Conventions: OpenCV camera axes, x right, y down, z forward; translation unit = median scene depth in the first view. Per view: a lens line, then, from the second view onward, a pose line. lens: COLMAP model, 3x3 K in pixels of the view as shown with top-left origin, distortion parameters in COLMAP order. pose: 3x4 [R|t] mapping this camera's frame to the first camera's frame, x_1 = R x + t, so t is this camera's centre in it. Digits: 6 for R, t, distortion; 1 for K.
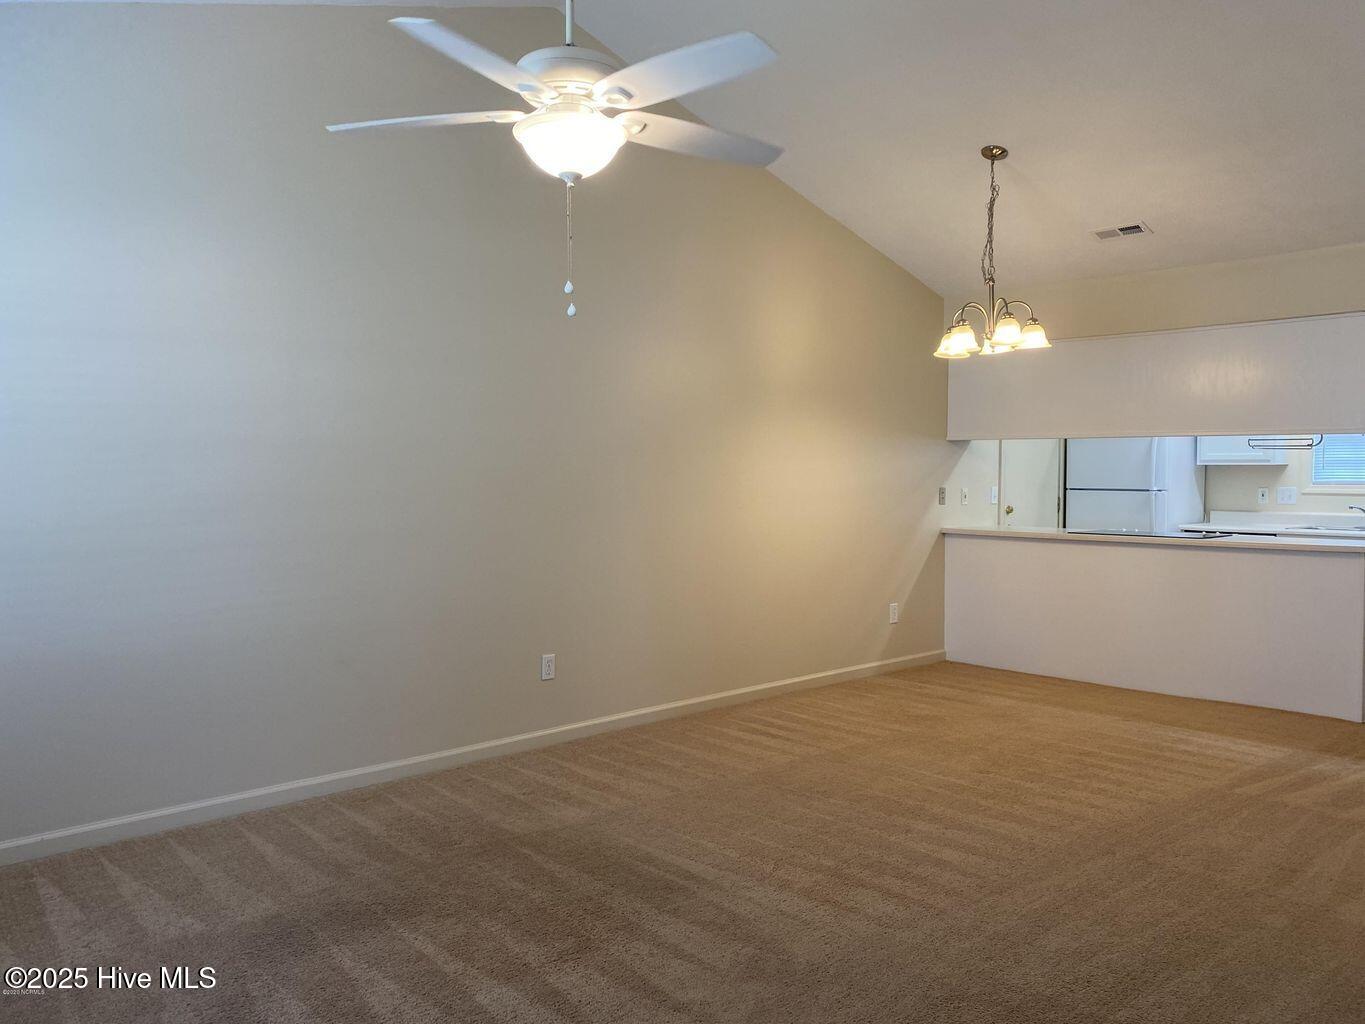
lens RADIAL K [[1018.8, 0, 676.3], [0, 1018.8, 507.4], [0, 0, 1]] dist [0.001304, -0.012072]
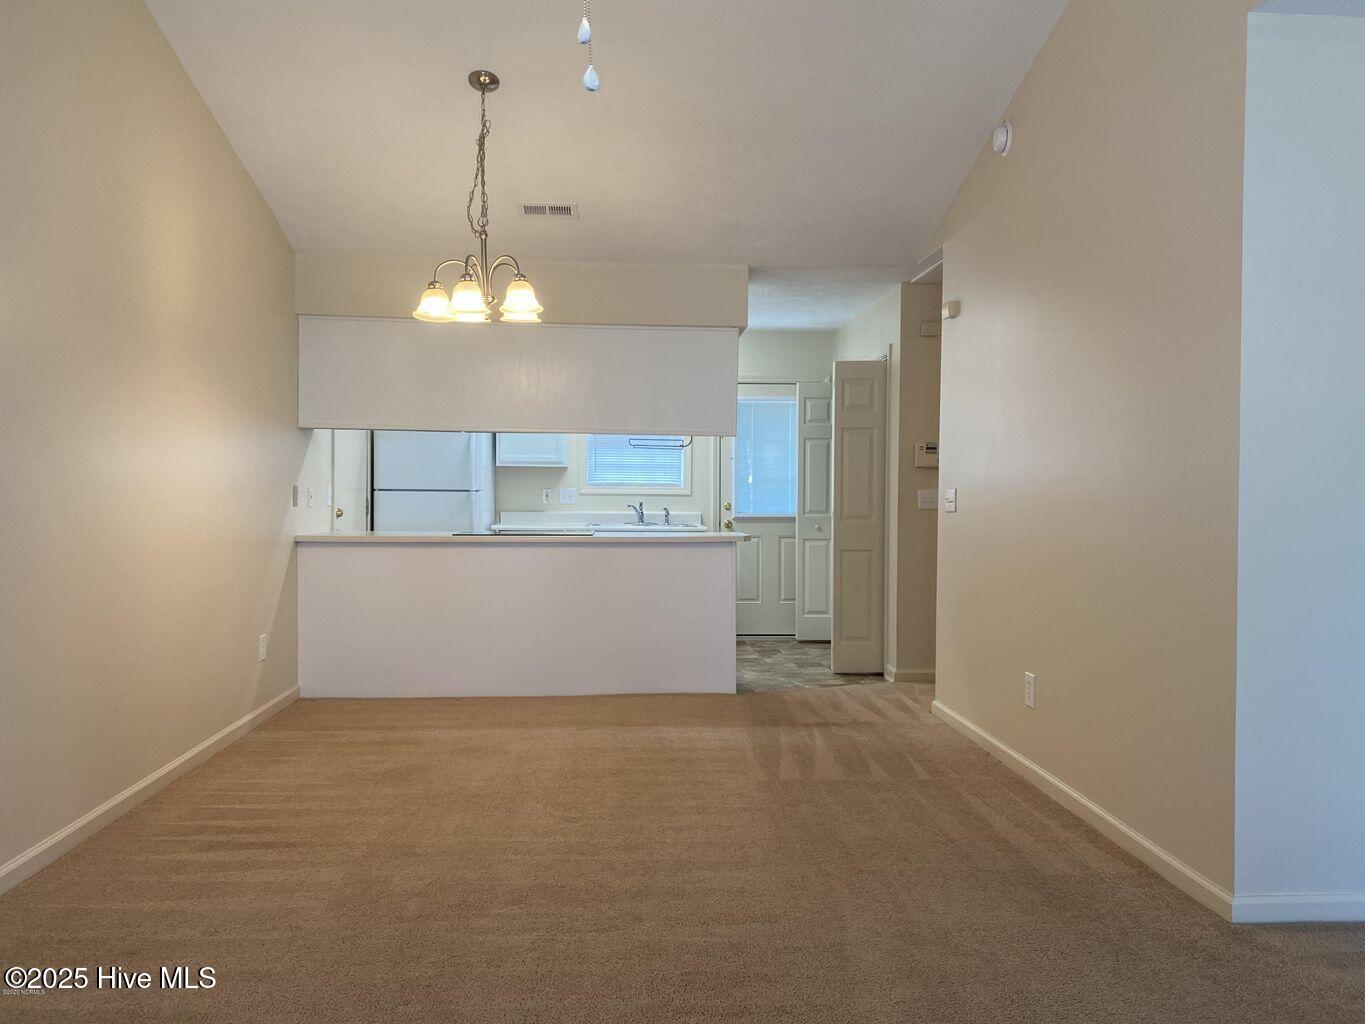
lens RADIAL K [[1018.8, 0, 677.2], [0, 1018.8, 515.1], [0, 0, 1]] dist [0.001304, -0.012072]
pose [[0.631620, -0.016237, 0.775108, -0.175439], [0.018542, 0.999811, 0.005834, 0.005100], [-0.775056, 0.010687, 0.631802, 0.252957]]
